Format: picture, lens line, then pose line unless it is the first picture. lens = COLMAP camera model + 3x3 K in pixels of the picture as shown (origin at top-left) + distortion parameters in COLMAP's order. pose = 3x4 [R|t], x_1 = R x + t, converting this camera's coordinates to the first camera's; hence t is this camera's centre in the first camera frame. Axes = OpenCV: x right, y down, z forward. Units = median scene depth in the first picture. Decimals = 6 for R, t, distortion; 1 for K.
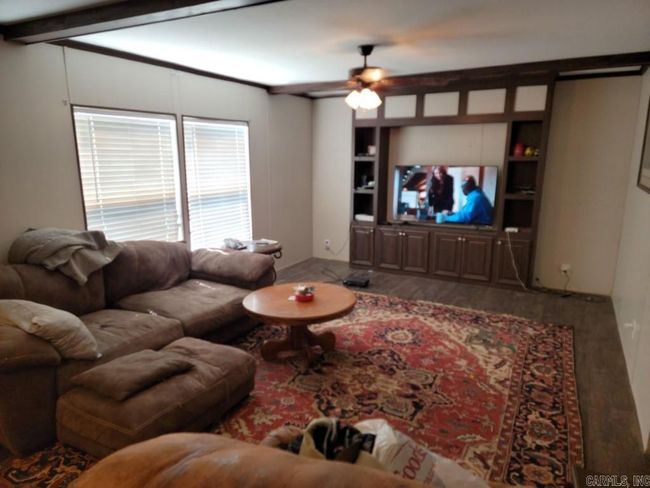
lens RADIAL K [[444.0, 0, 325.0], [0, 444.0, 244.0], [0, 0, 1]] dist [0.079523, -0.003098]
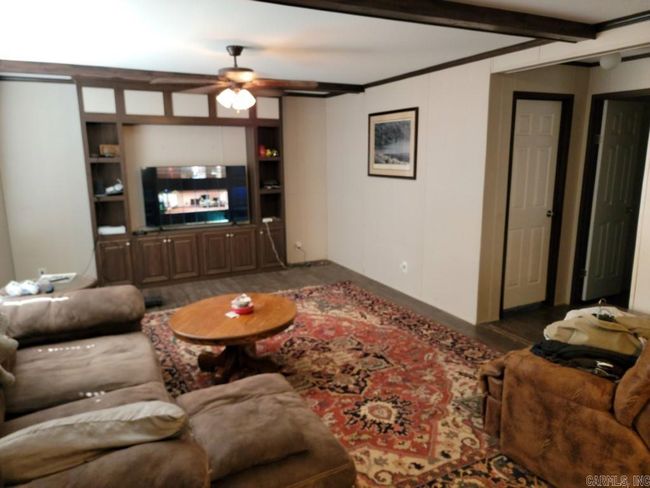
lens RADIAL K [[462.9, 0, 325.0], [0, 462.9, 244.0], [0, 0, 1]] dist [0.064072, -0.001905]
pose [[0.566696, -0.168183, 0.806579, -0.656971], [0.175559, 0.981112, 0.081230, -0.057956], [-0.805006, 0.095569, 0.585518, 0.263176]]
